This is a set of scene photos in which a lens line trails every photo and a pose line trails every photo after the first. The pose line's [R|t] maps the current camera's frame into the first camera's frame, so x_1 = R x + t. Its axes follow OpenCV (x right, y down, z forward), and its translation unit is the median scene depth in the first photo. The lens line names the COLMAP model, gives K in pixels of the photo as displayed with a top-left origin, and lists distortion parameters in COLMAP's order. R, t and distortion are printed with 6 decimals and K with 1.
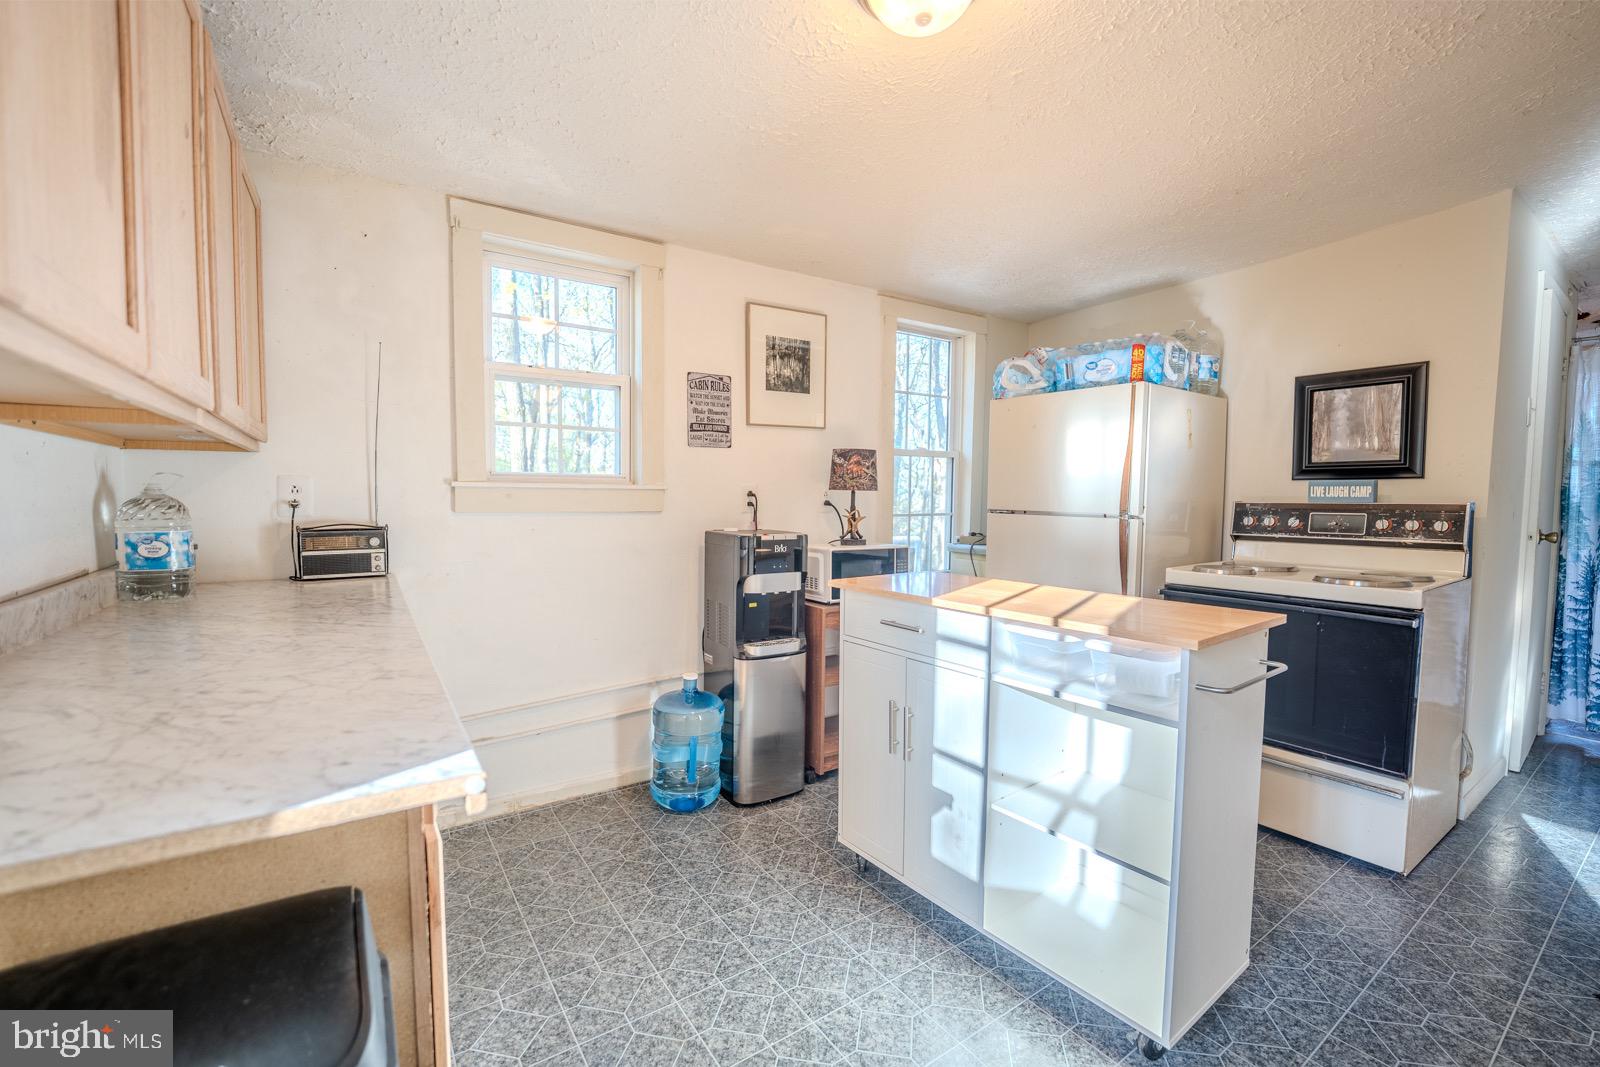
lens RADIAL K [[678.5, 0, 804.3], [0, 678.5, 537.8], [0, 0, 1]] dist [-0.001624, -0.000314]
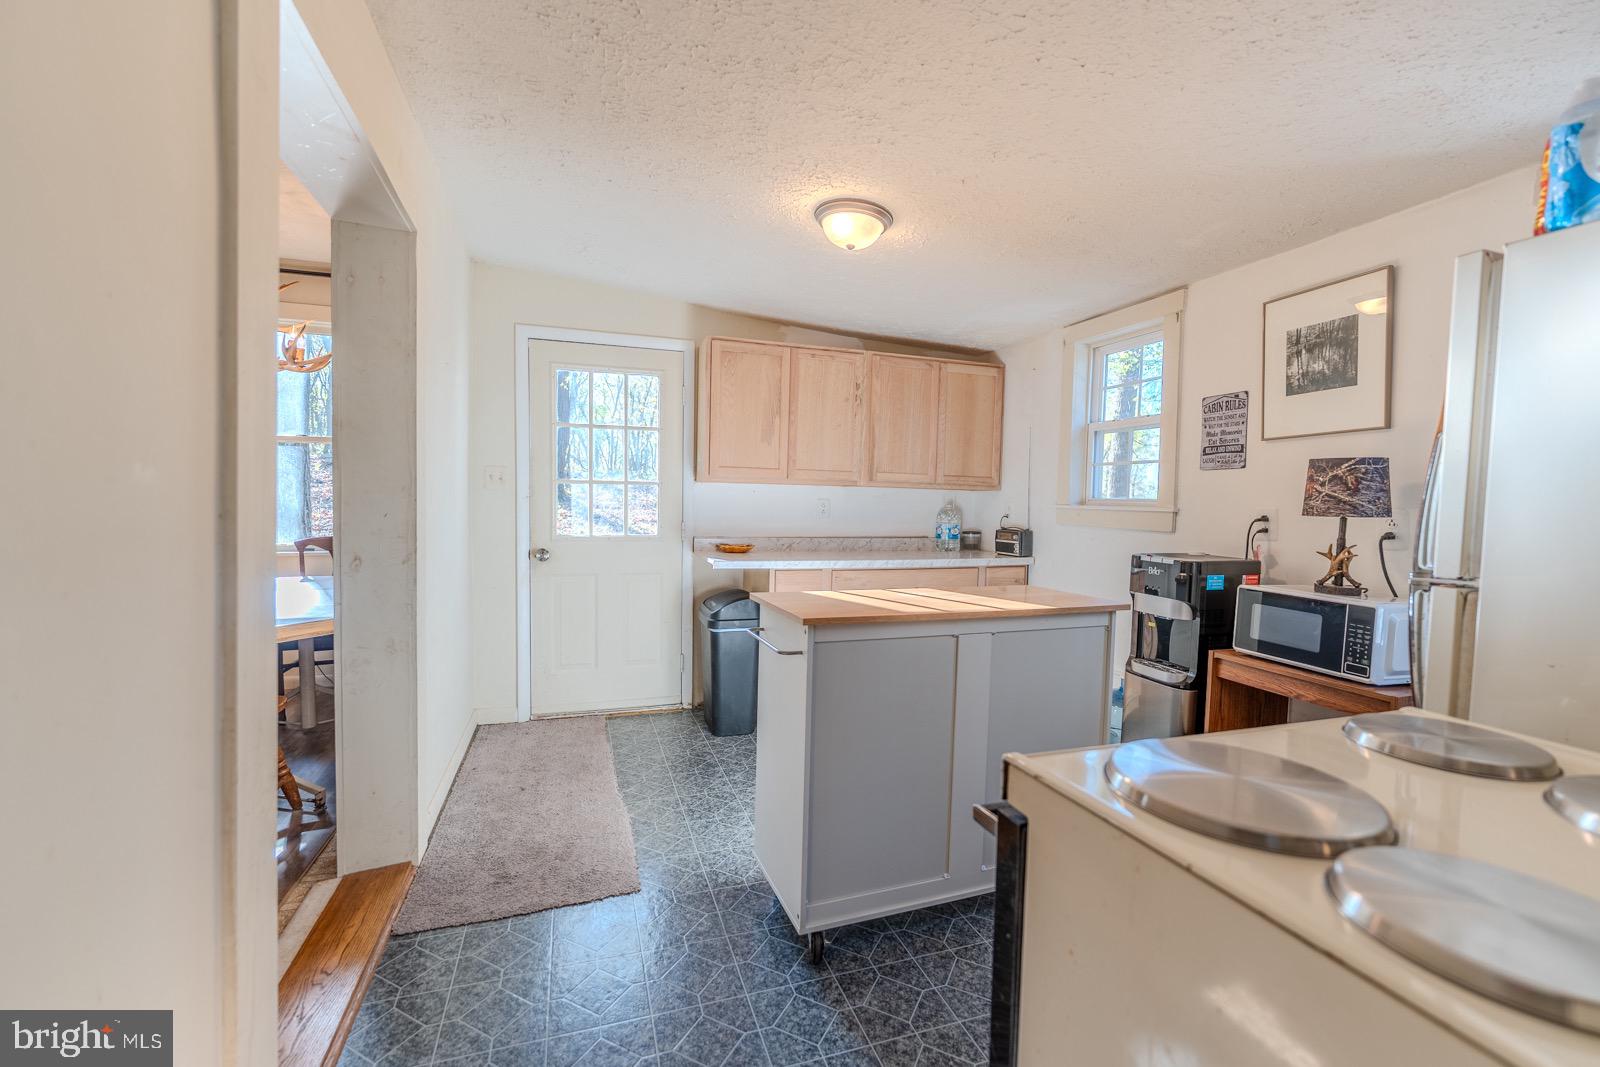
lens RADIAL K [[648.1, 0, 800.0], [0, 648.1, 533.5], [0, 0, 1]] dist [0.000612, 0.000012]
pose [[-0.272434, 0.040048, -0.961341, 0.894089], [-0.084910, 0.994235, 0.065481, -0.050811], [0.958421, 0.099467, -0.267463, 0.662613]]
